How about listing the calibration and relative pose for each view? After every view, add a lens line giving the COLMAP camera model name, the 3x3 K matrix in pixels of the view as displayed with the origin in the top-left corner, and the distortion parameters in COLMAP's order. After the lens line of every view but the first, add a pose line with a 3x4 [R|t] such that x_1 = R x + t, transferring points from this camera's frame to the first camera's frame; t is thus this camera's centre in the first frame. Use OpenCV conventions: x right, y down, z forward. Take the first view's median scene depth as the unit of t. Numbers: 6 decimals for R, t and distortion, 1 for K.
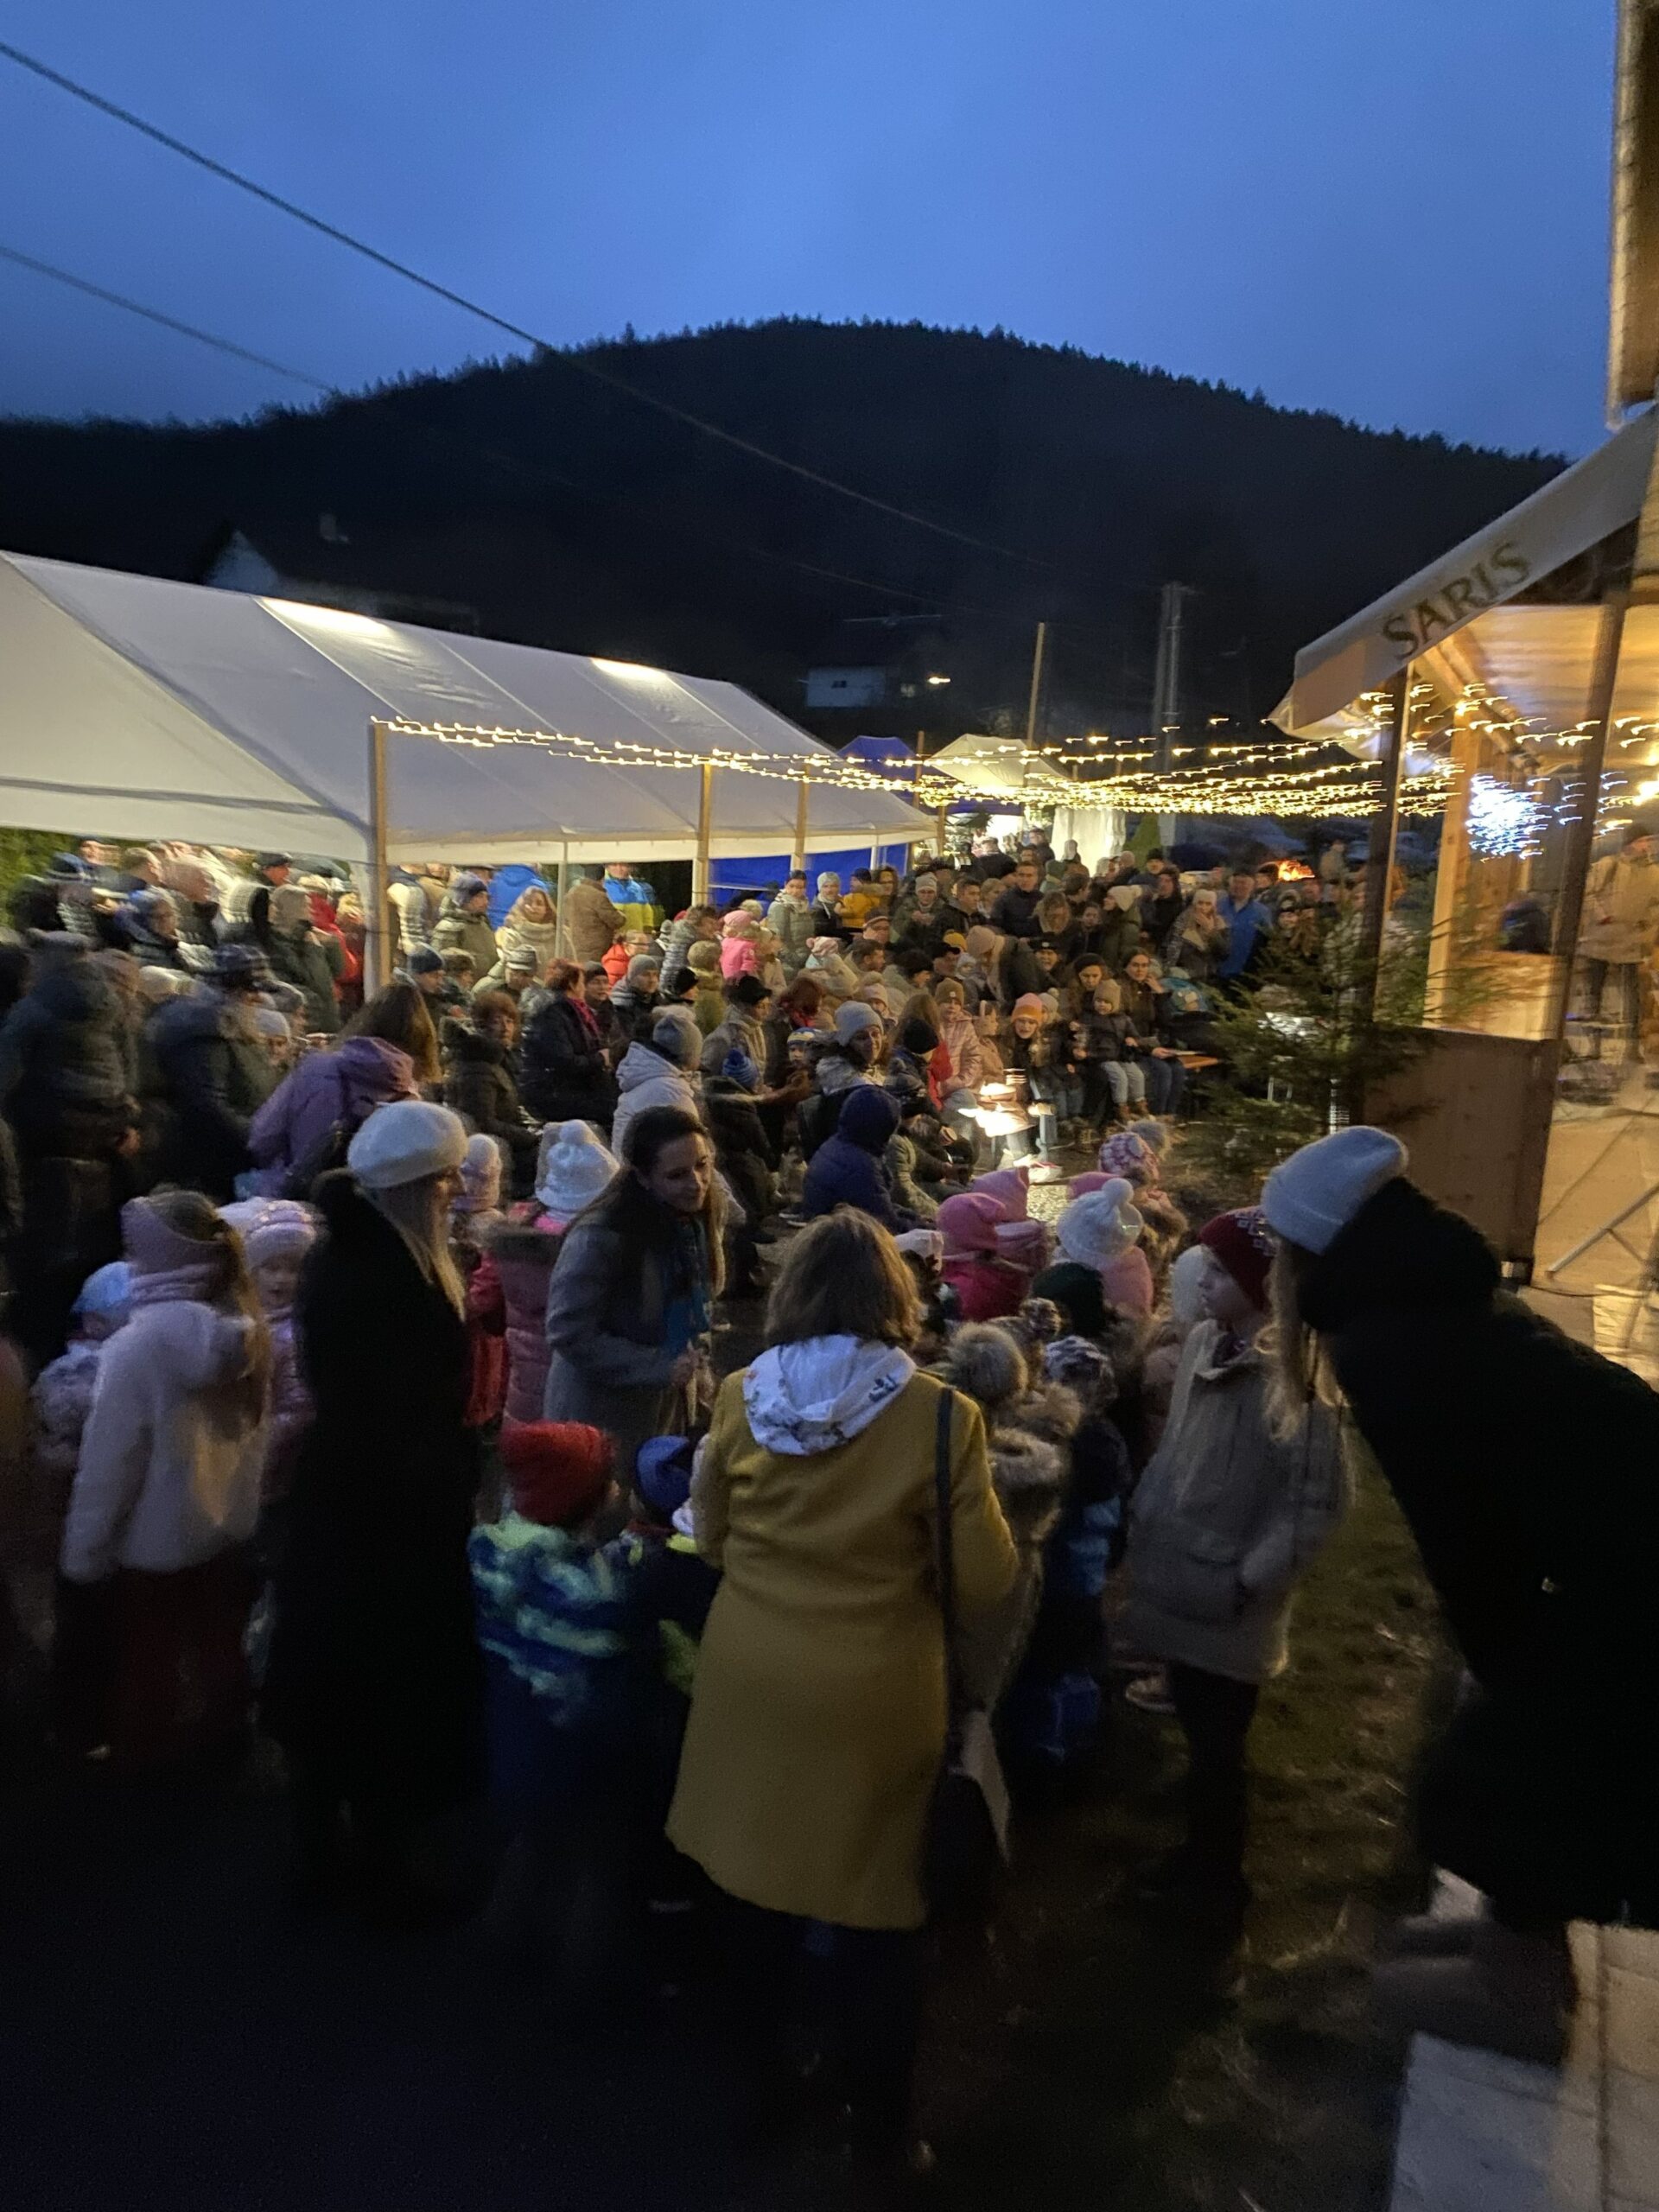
lens RADIAL K [[1699.7, 0, 851.6], [0, 1699.7, 1105.4], [0, 0, 1]] dist [0.048863, -0.032800]
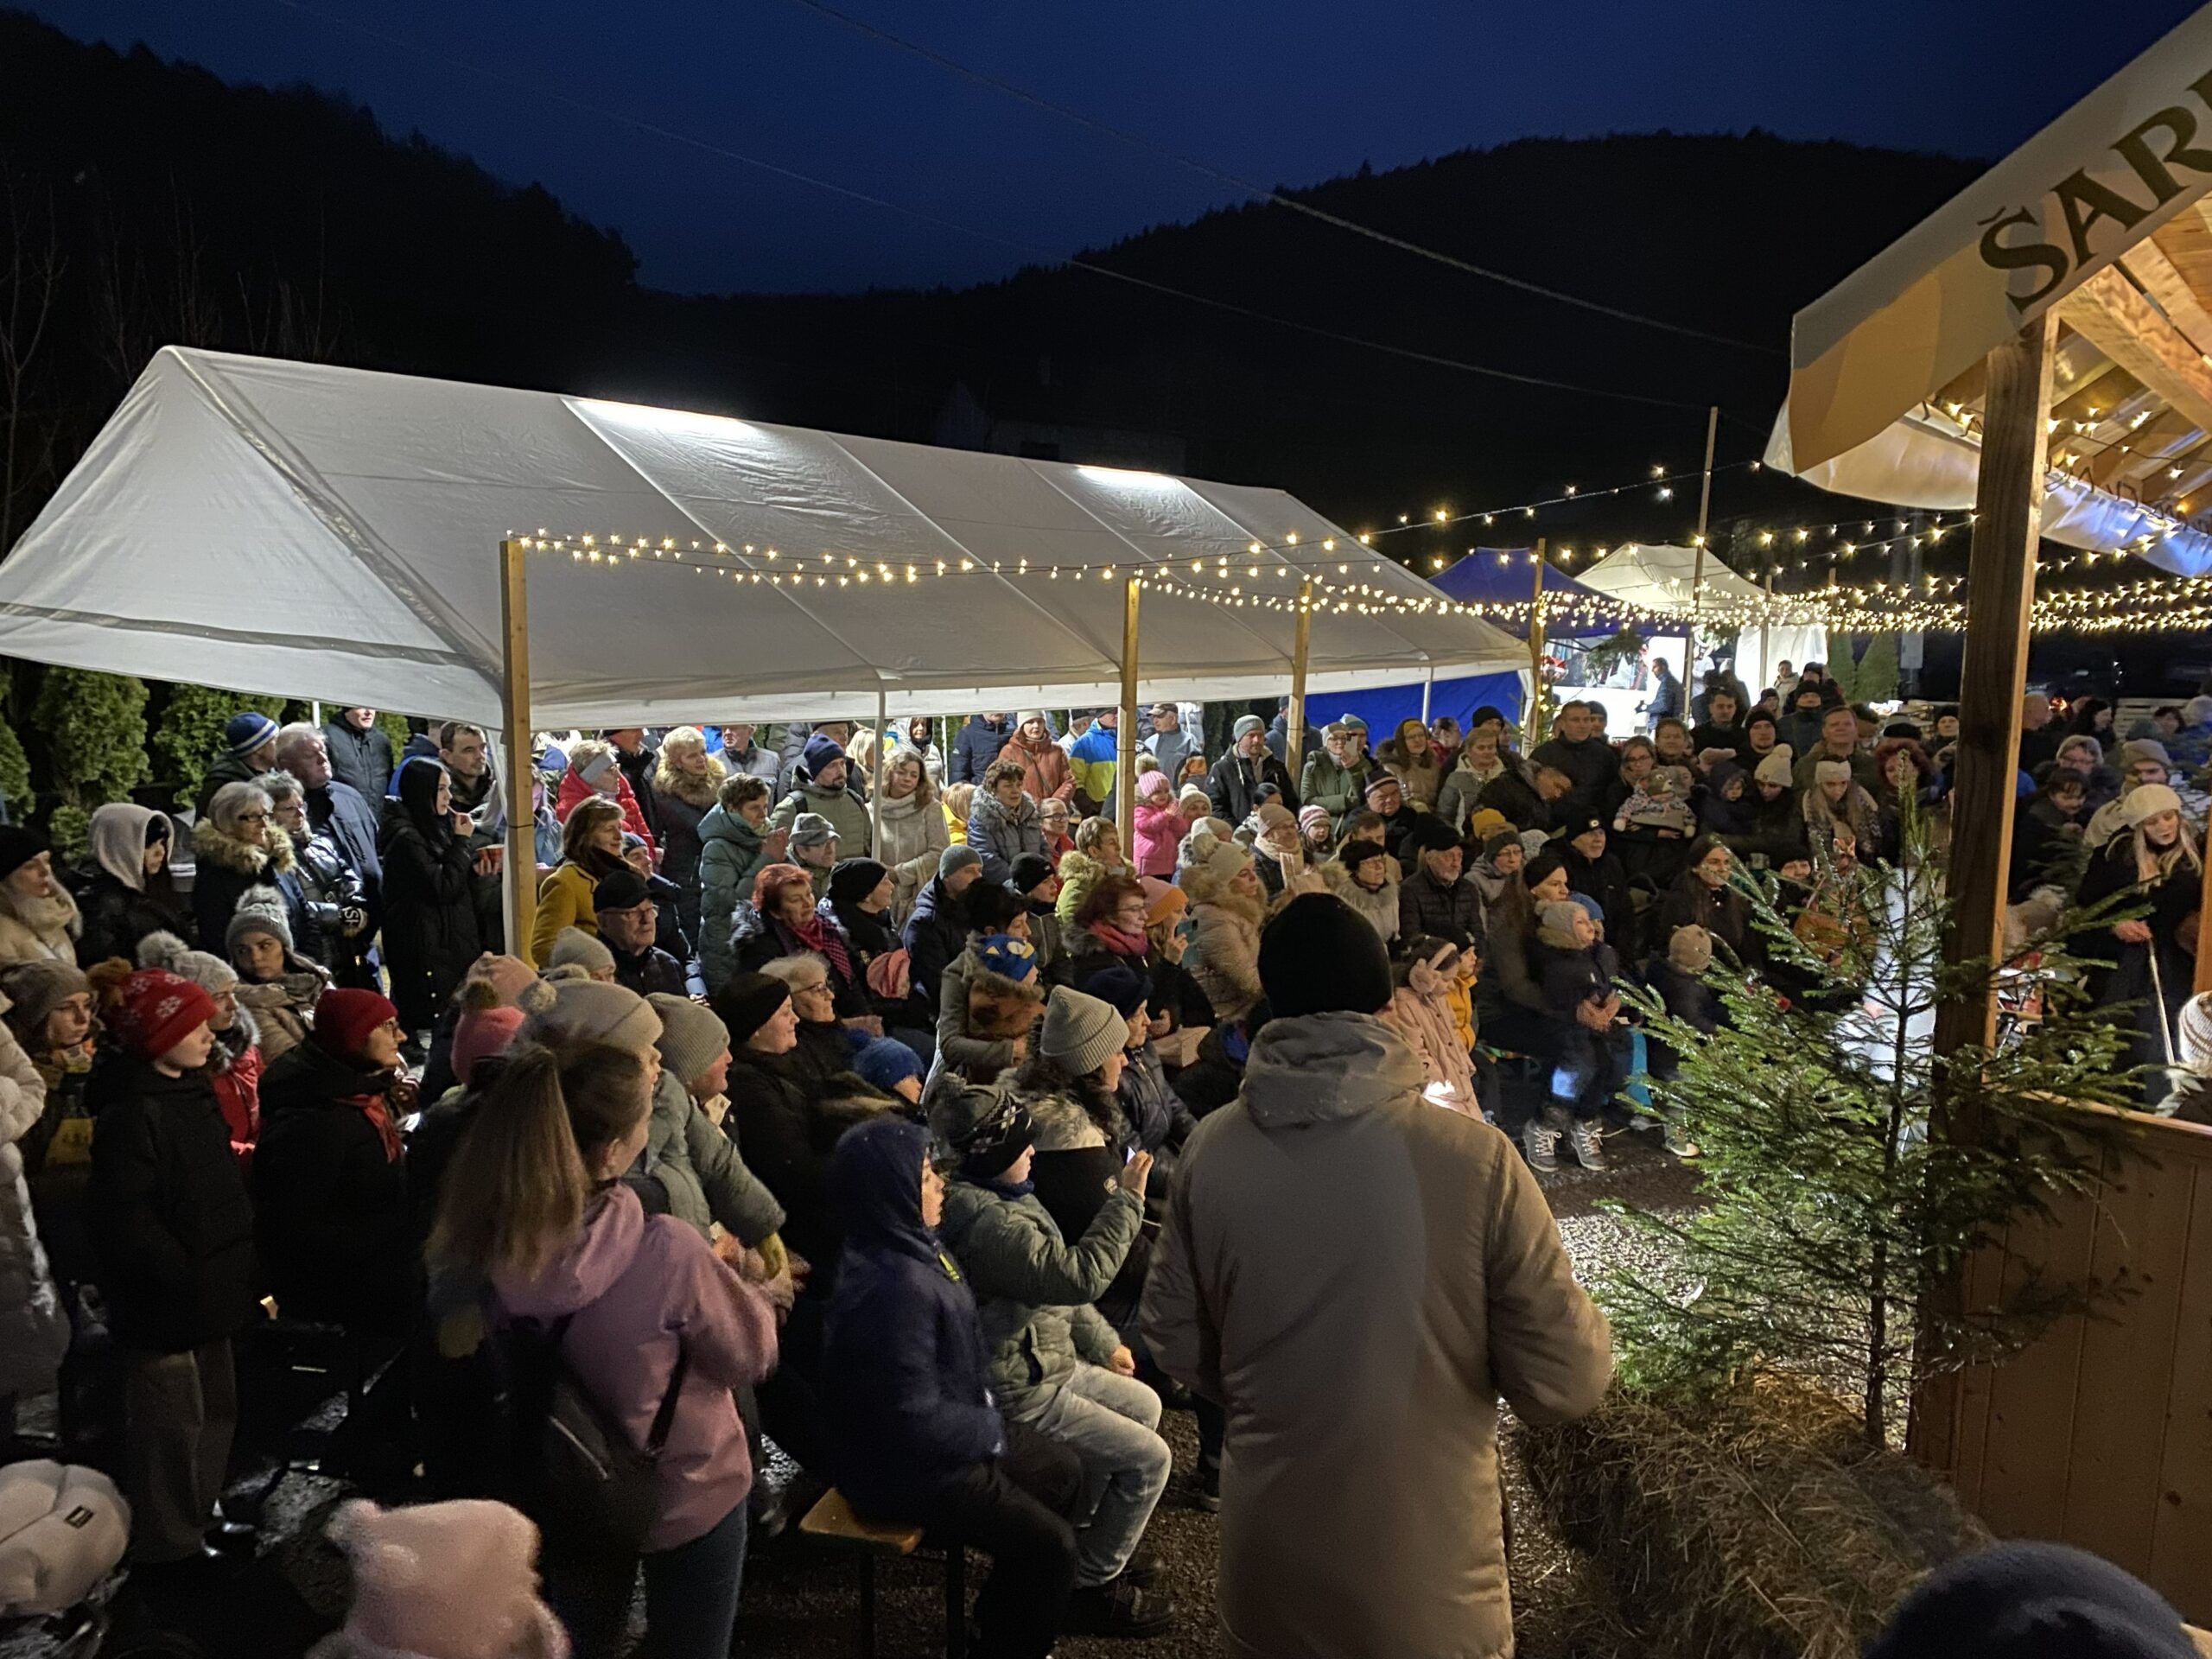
lens RADIAL K [[1699.7, 0, 1122.1], [0, 1699.7, 818.9], [0, 0, 1]] dist [0.048863, -0.032800]
pose [[0.963784, 0.009249, -0.266523, 0.061847], [-0.026087, 0.997875, -0.059707, -0.026539], [0.265404, 0.064498, 0.961978, 0.146738]]
